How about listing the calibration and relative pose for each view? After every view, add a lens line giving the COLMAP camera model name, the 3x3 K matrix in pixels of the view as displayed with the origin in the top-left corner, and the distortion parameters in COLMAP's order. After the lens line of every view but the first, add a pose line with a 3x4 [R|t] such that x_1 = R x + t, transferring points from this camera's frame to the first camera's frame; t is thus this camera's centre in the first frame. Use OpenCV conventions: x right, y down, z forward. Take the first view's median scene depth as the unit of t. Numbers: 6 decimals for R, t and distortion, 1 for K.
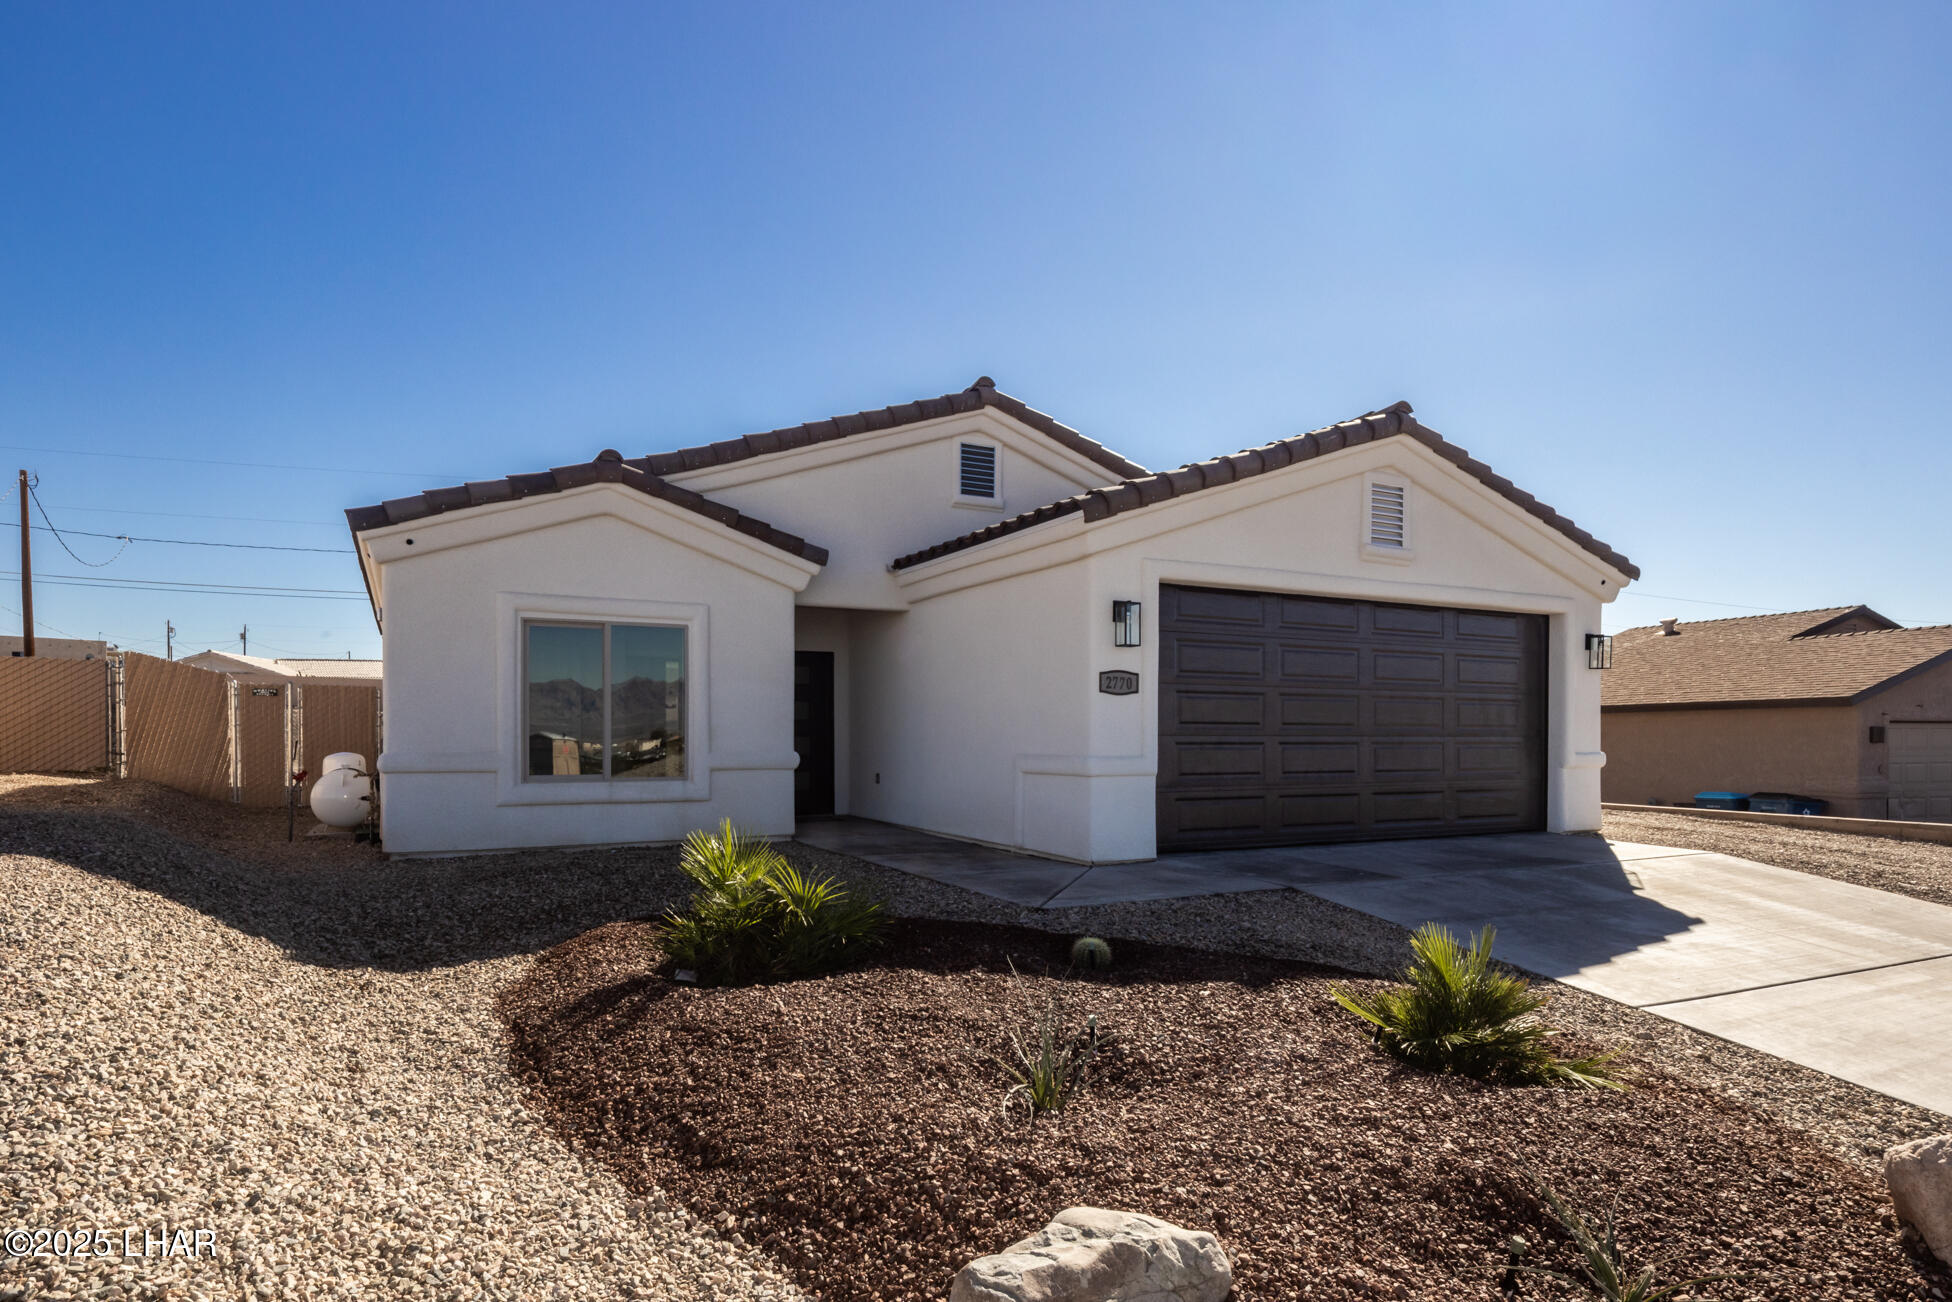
lens RADIAL K [[930.6, 0, 976.9], [0, 930.6, 699.8], [0, 0, 1]] dist [0.000894, -0.000256]
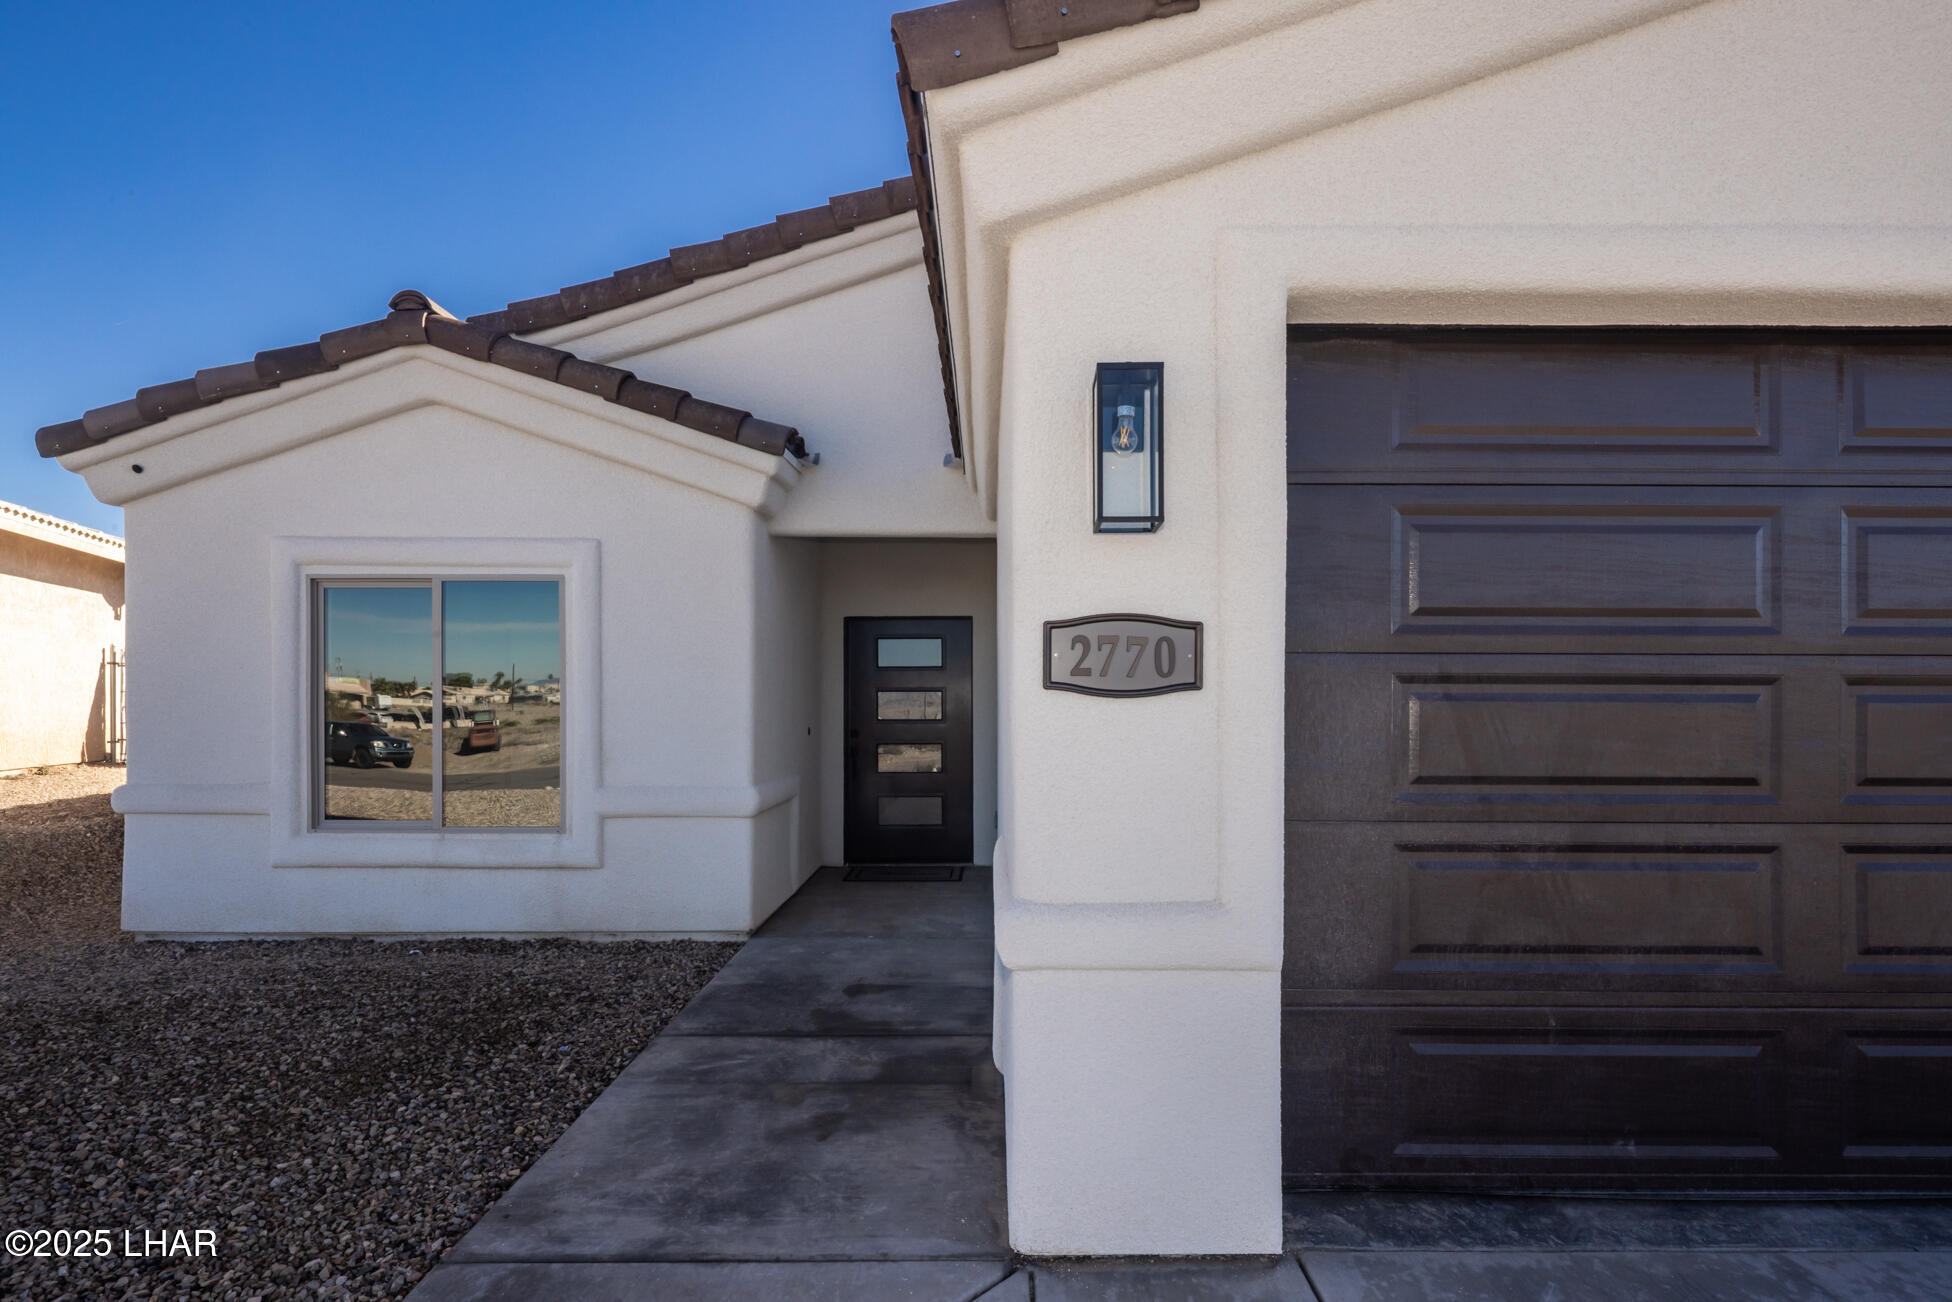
lens RADIAL K [[930.6, 0, 976.9], [0, 930.6, 699.8], [0, 0, 1]] dist [0.000894, -0.000256]
pose [[0.899207, -0.002825, -0.437514, 0.204756], [0.013823, 0.999663, 0.021954, -0.010023], [0.437305, -0.025789, 0.898944, 0.608948]]
